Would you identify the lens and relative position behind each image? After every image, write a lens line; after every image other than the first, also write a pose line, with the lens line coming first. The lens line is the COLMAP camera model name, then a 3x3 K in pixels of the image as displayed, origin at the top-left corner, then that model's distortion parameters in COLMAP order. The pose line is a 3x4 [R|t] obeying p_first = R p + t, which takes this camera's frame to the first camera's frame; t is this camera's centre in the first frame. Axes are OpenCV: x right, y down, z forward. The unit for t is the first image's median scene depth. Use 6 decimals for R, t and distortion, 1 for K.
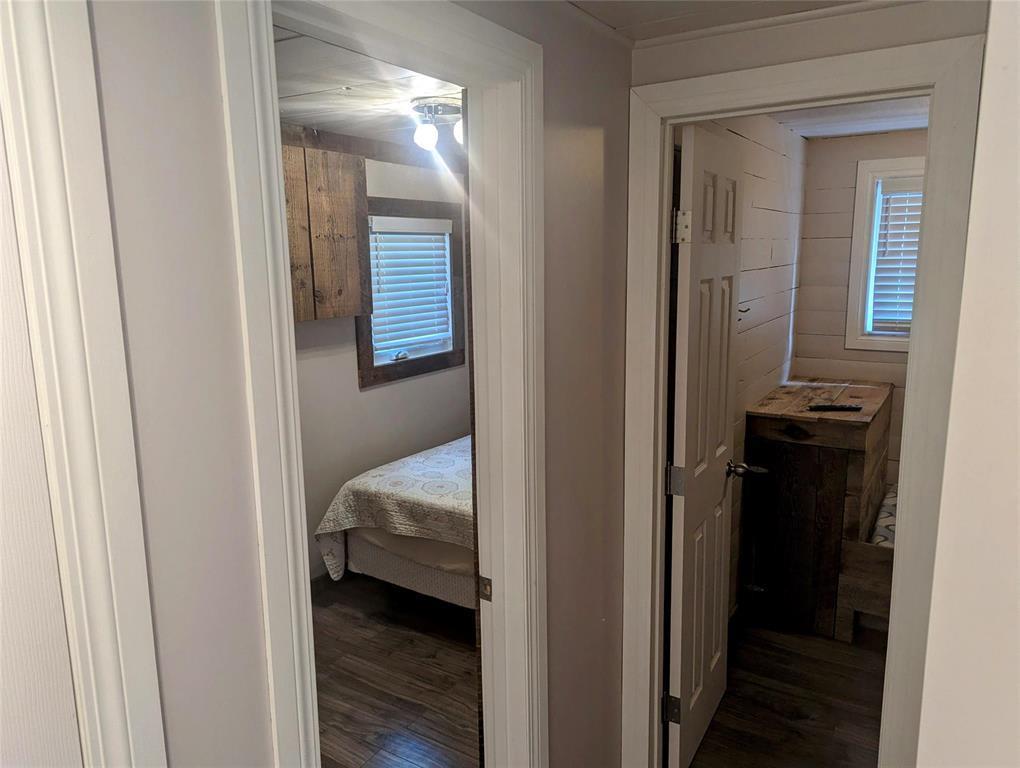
lens RADIAL K [[720.3, 0, 514.7], [0, 720.3, 387.6], [0, 0, 1]] dist [0.010199, -0.000724]
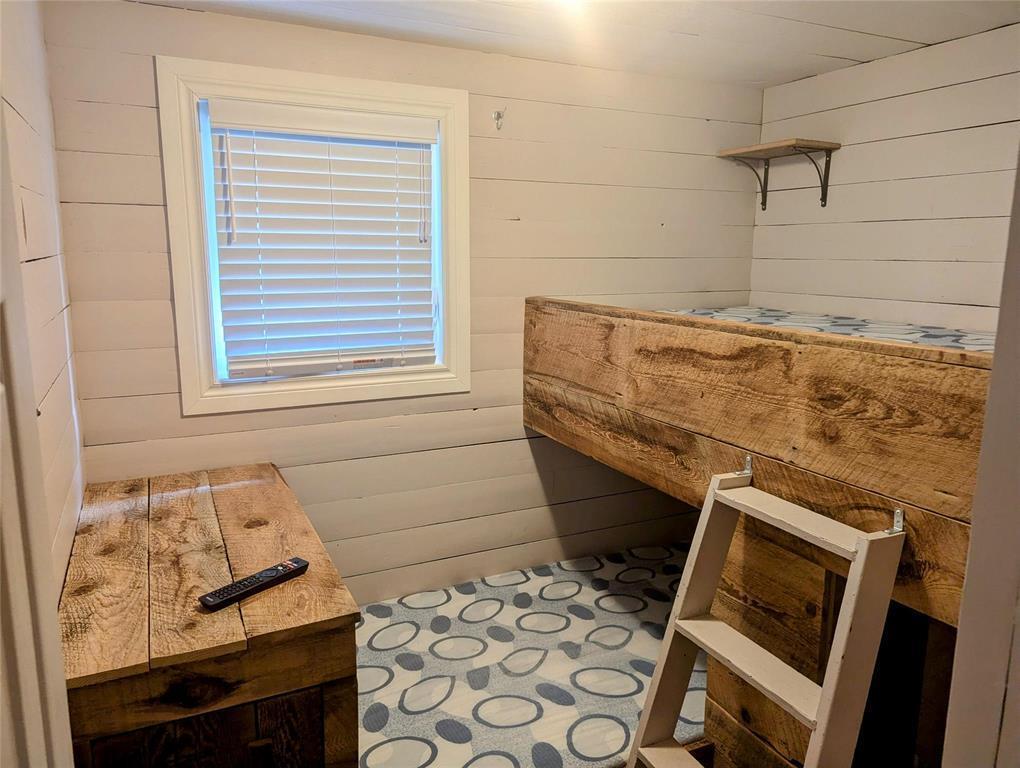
lens RADIAL K [[720.3, 0, 512.7], [0, 720.3, 377.9], [0, 0, 1]] dist [0.010199, -0.000724]
pose [[0.523532, -0.136919, 0.840932, 0.139735], [0.137531, 0.987640, 0.075184, -0.088068], [-0.840833, 0.076293, 0.535892, 0.505898]]
